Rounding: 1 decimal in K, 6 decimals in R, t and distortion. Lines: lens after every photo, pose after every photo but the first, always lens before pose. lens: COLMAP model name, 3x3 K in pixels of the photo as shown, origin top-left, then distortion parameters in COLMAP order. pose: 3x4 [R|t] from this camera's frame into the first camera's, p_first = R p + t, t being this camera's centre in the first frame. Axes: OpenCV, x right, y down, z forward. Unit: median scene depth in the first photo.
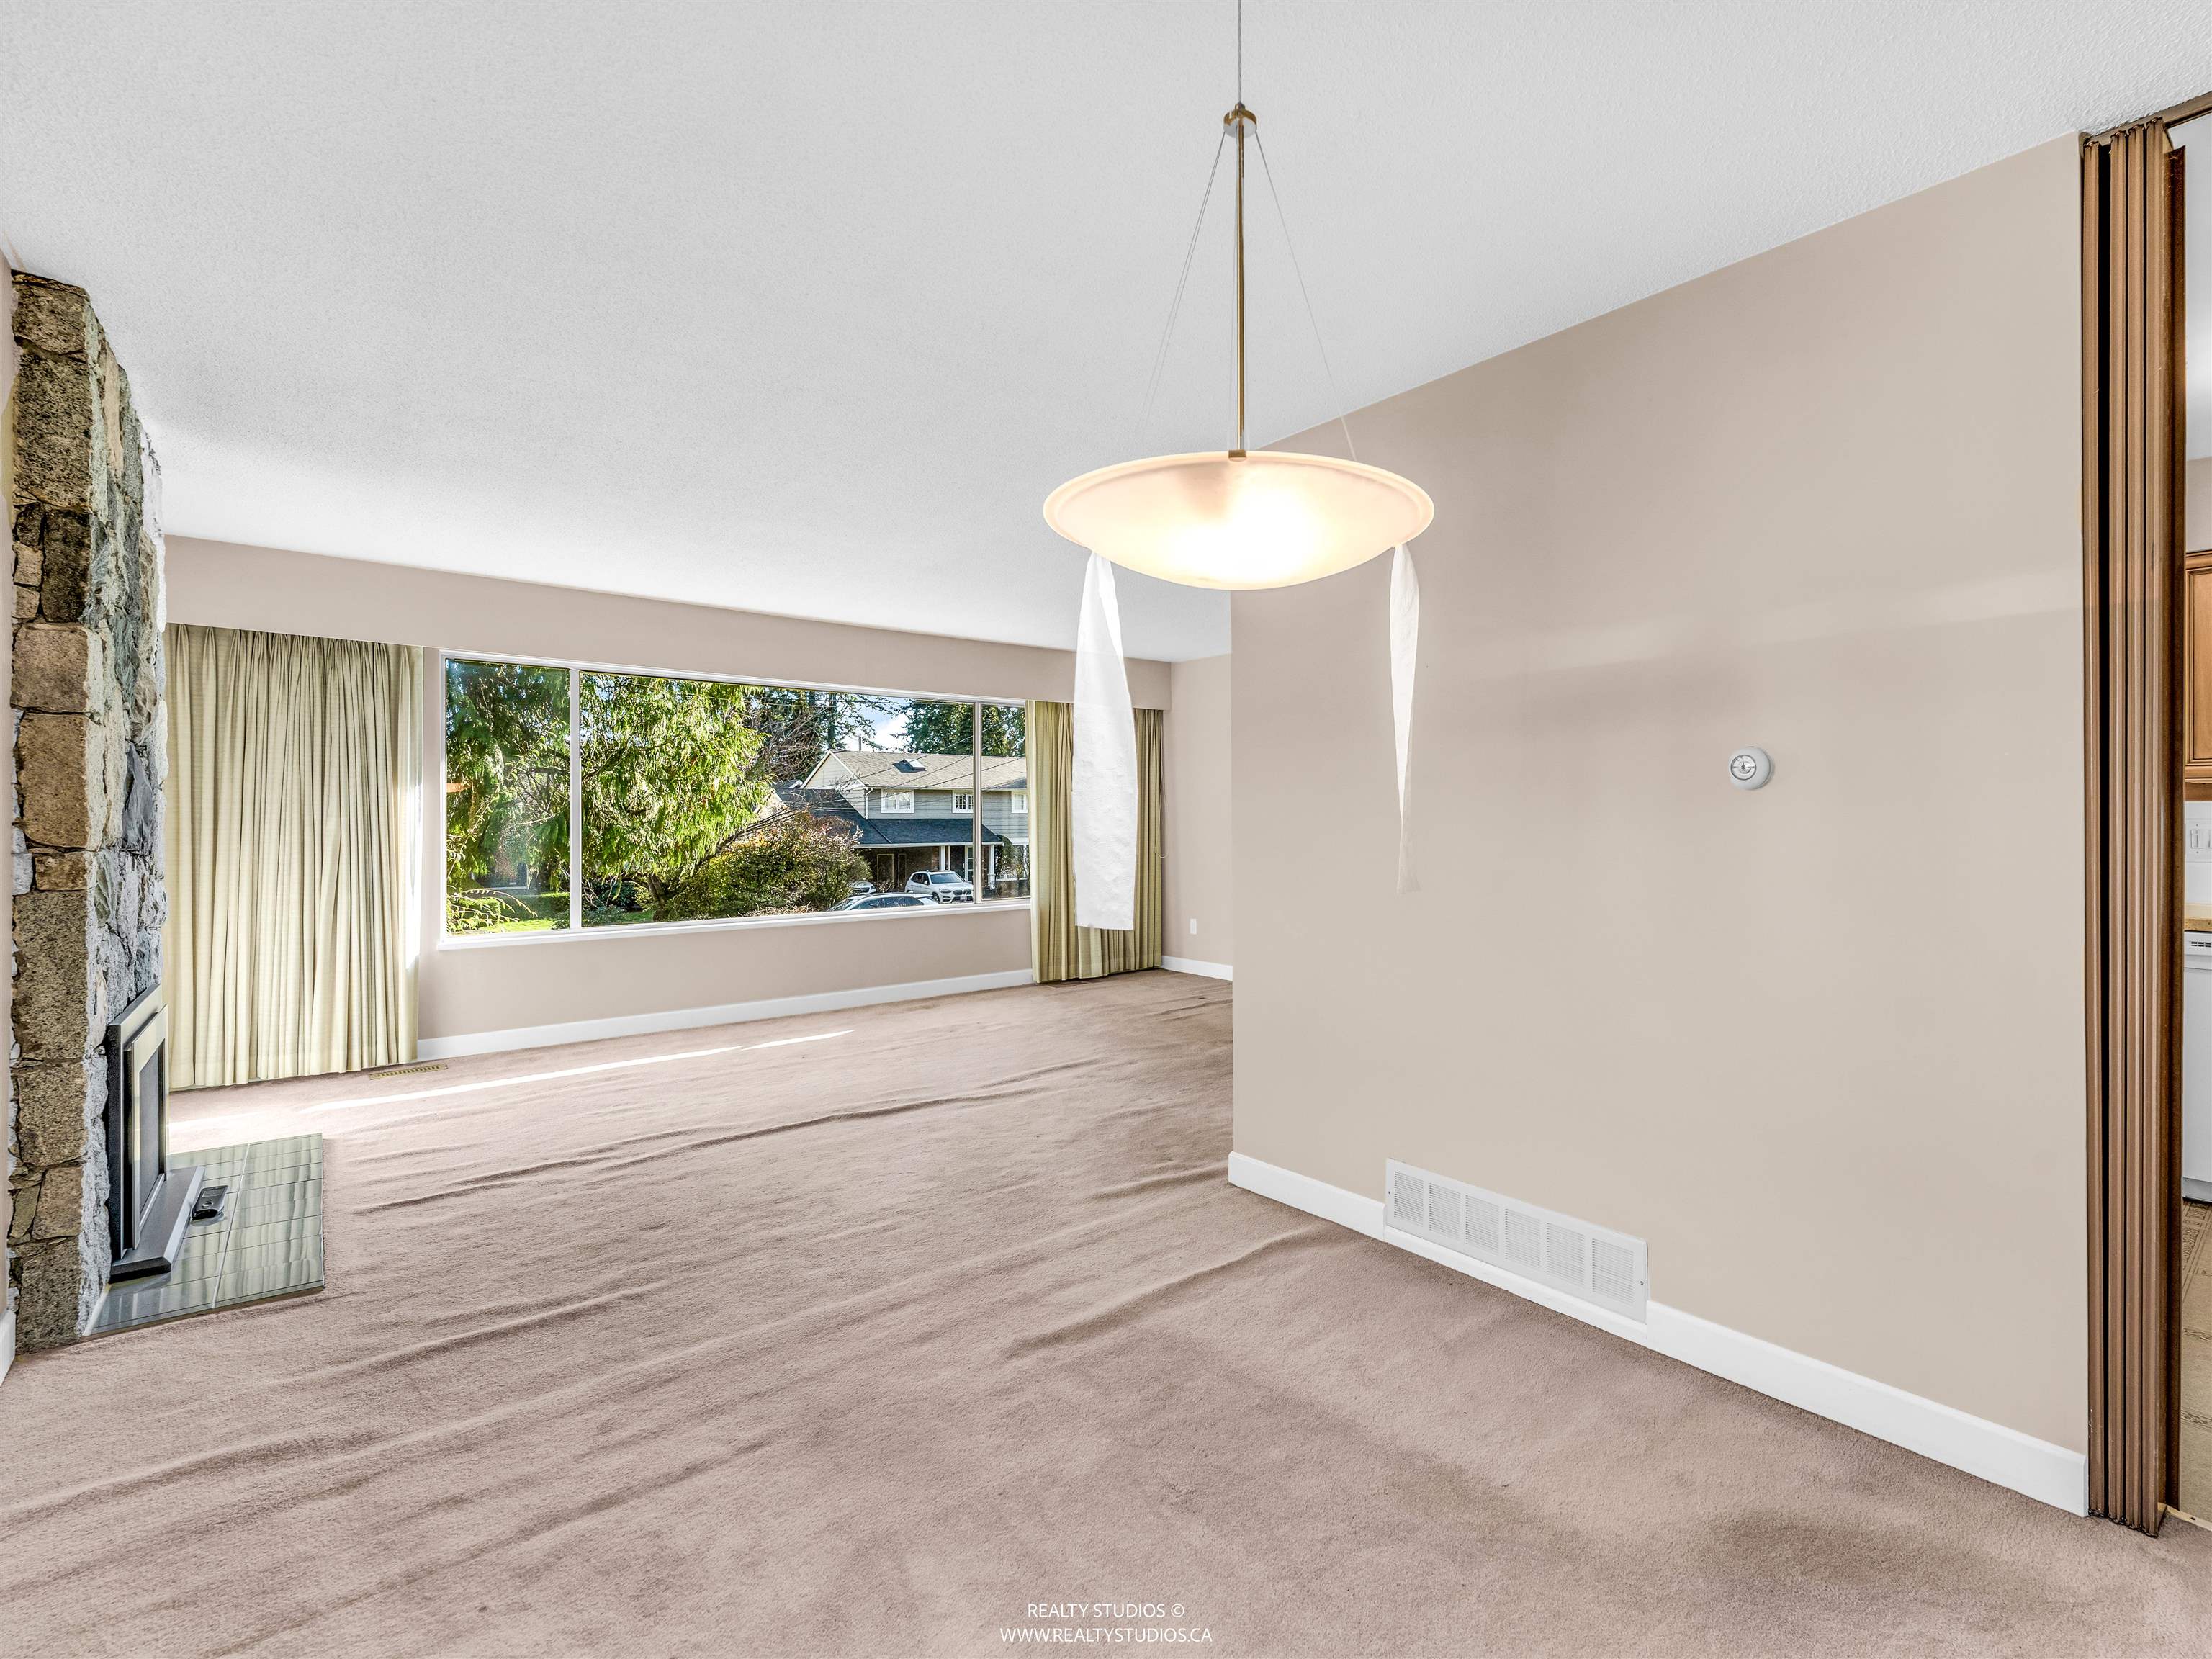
lens RADIAL K [[863.4, 0, 1106.0], [0, 863.4, 829.5], [0, 0, 1]] dist [-0.001211, -0.000178]
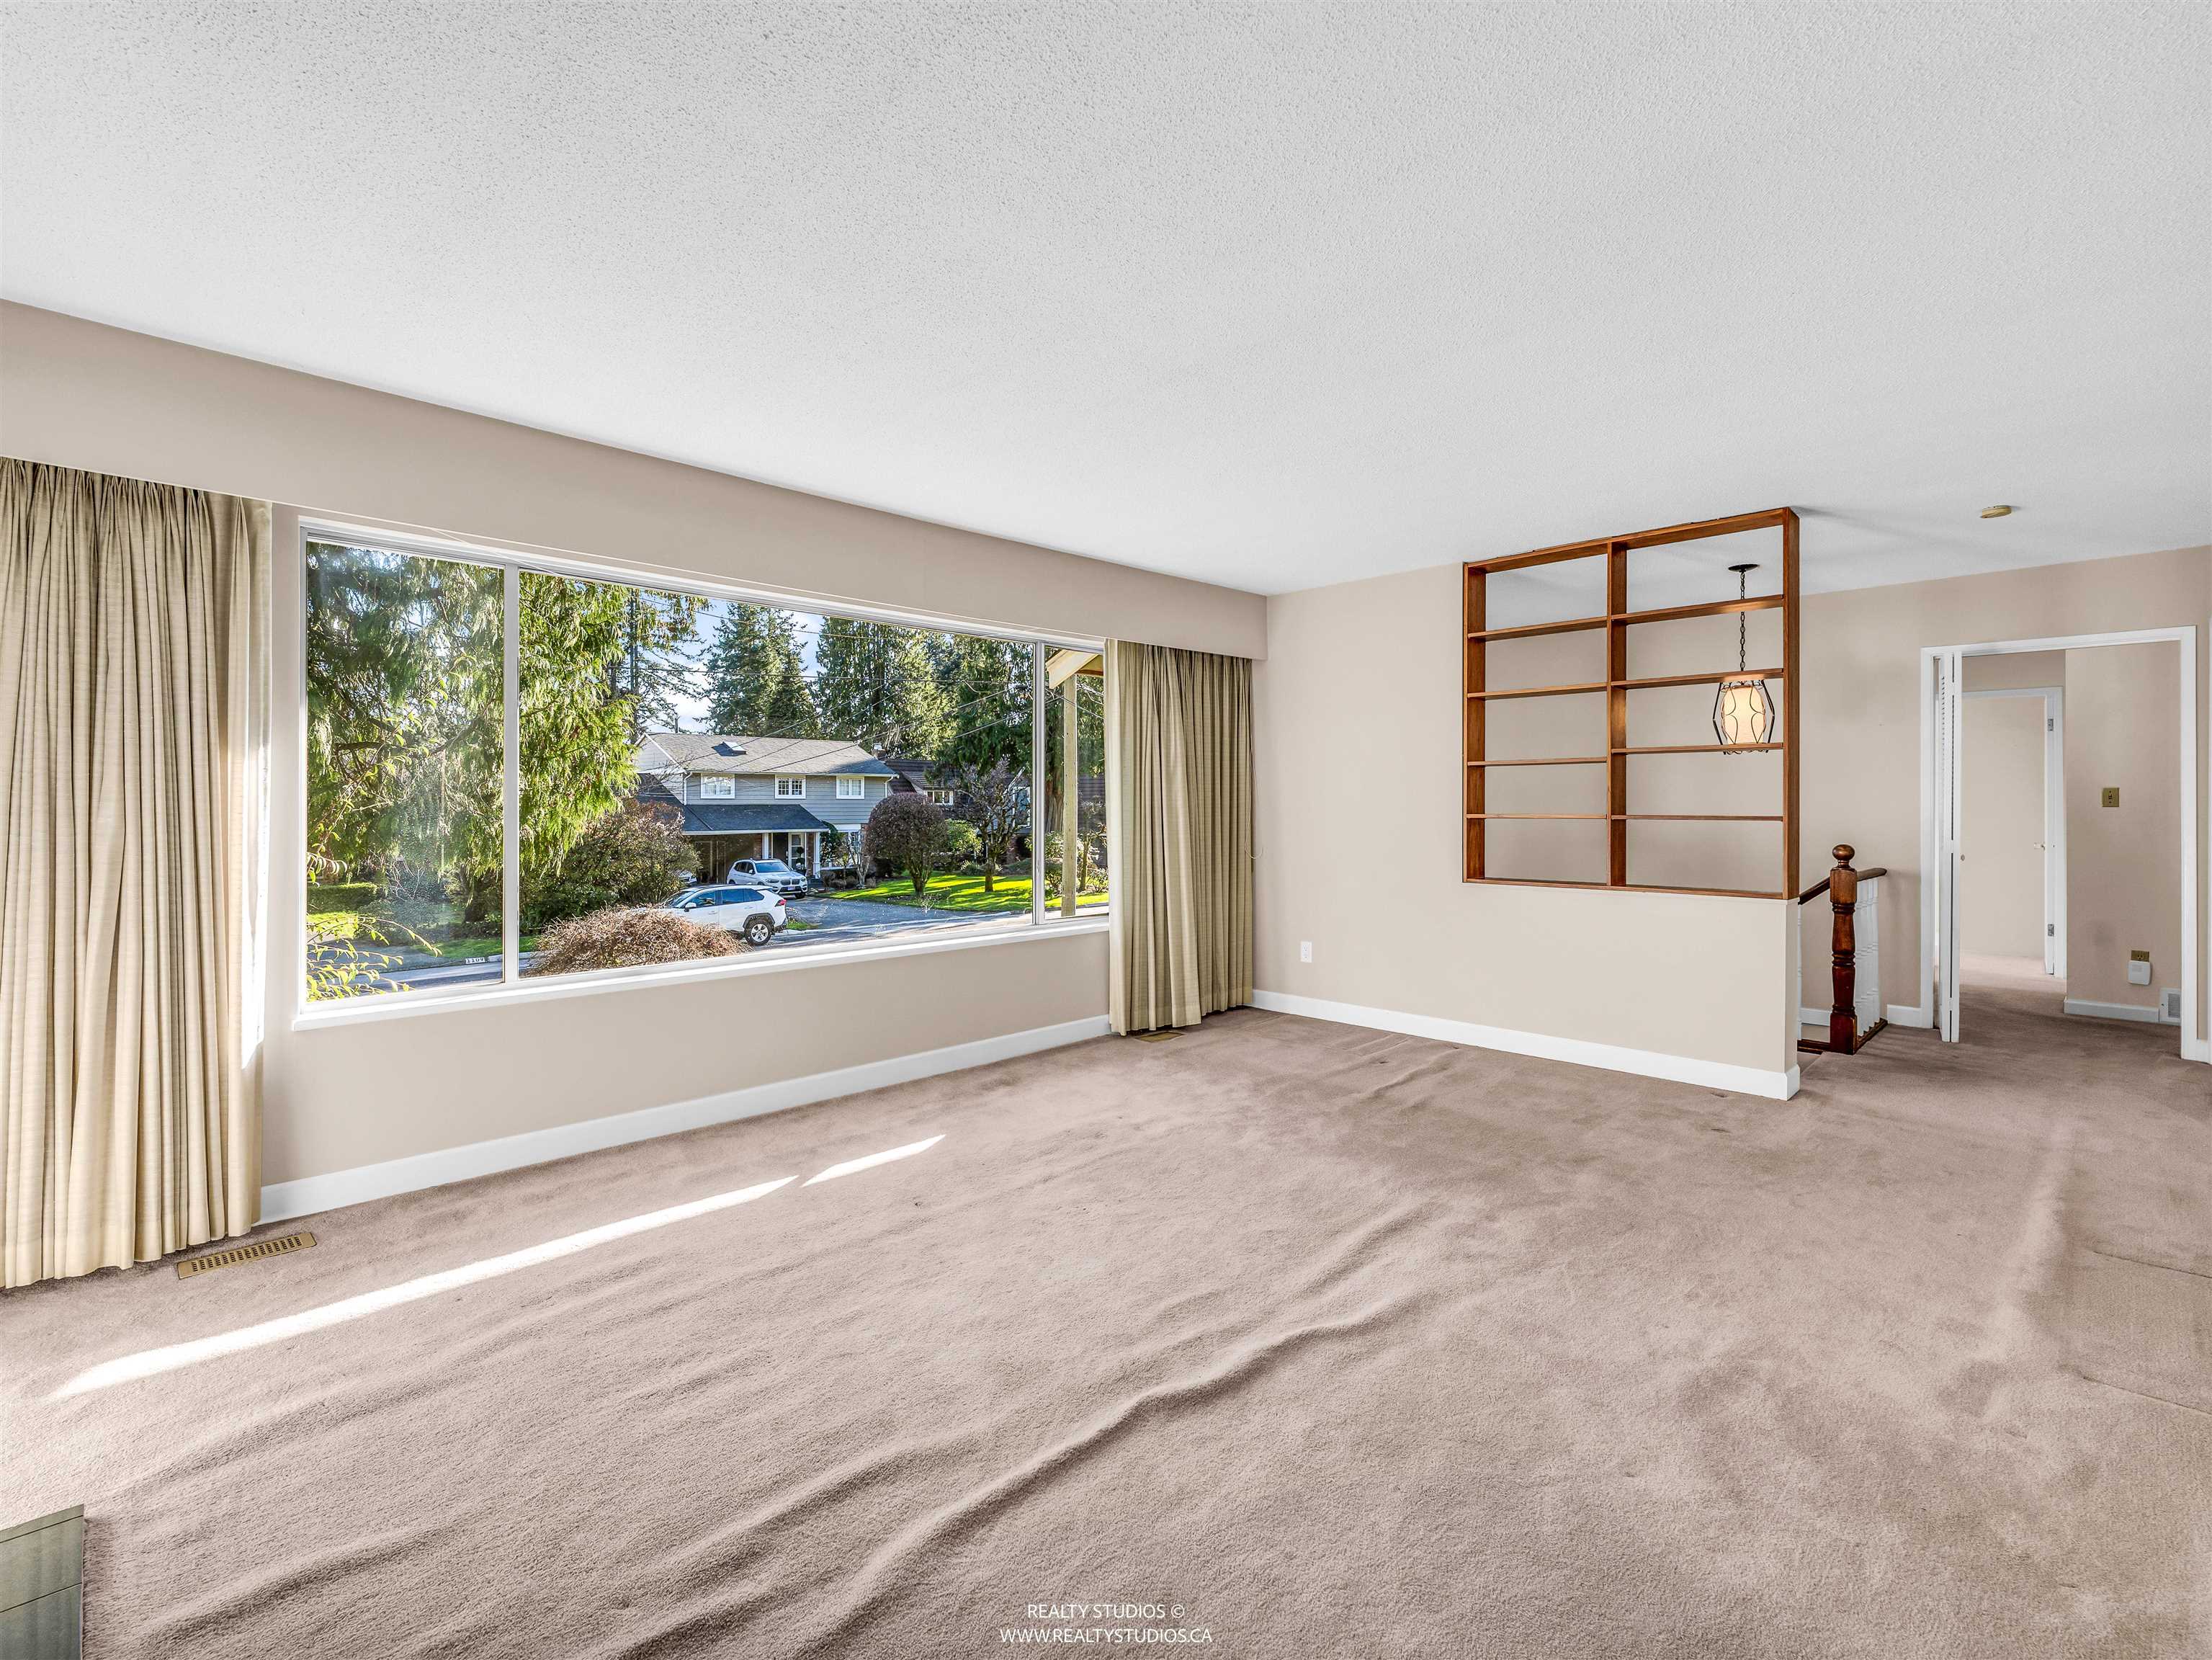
lens RADIAL K [[1036.8, 0, 1100.7], [0, 1036.8, 816.5], [0, 0, 1]] dist [-0.002858, -0.000553]
pose [[0.999485, 0.001355, 0.032058, -0.273823], [-0.001291, 0.999997, -0.002008, -0.004066], [-0.032061, 0.001966, 0.999484, 0.307325]]
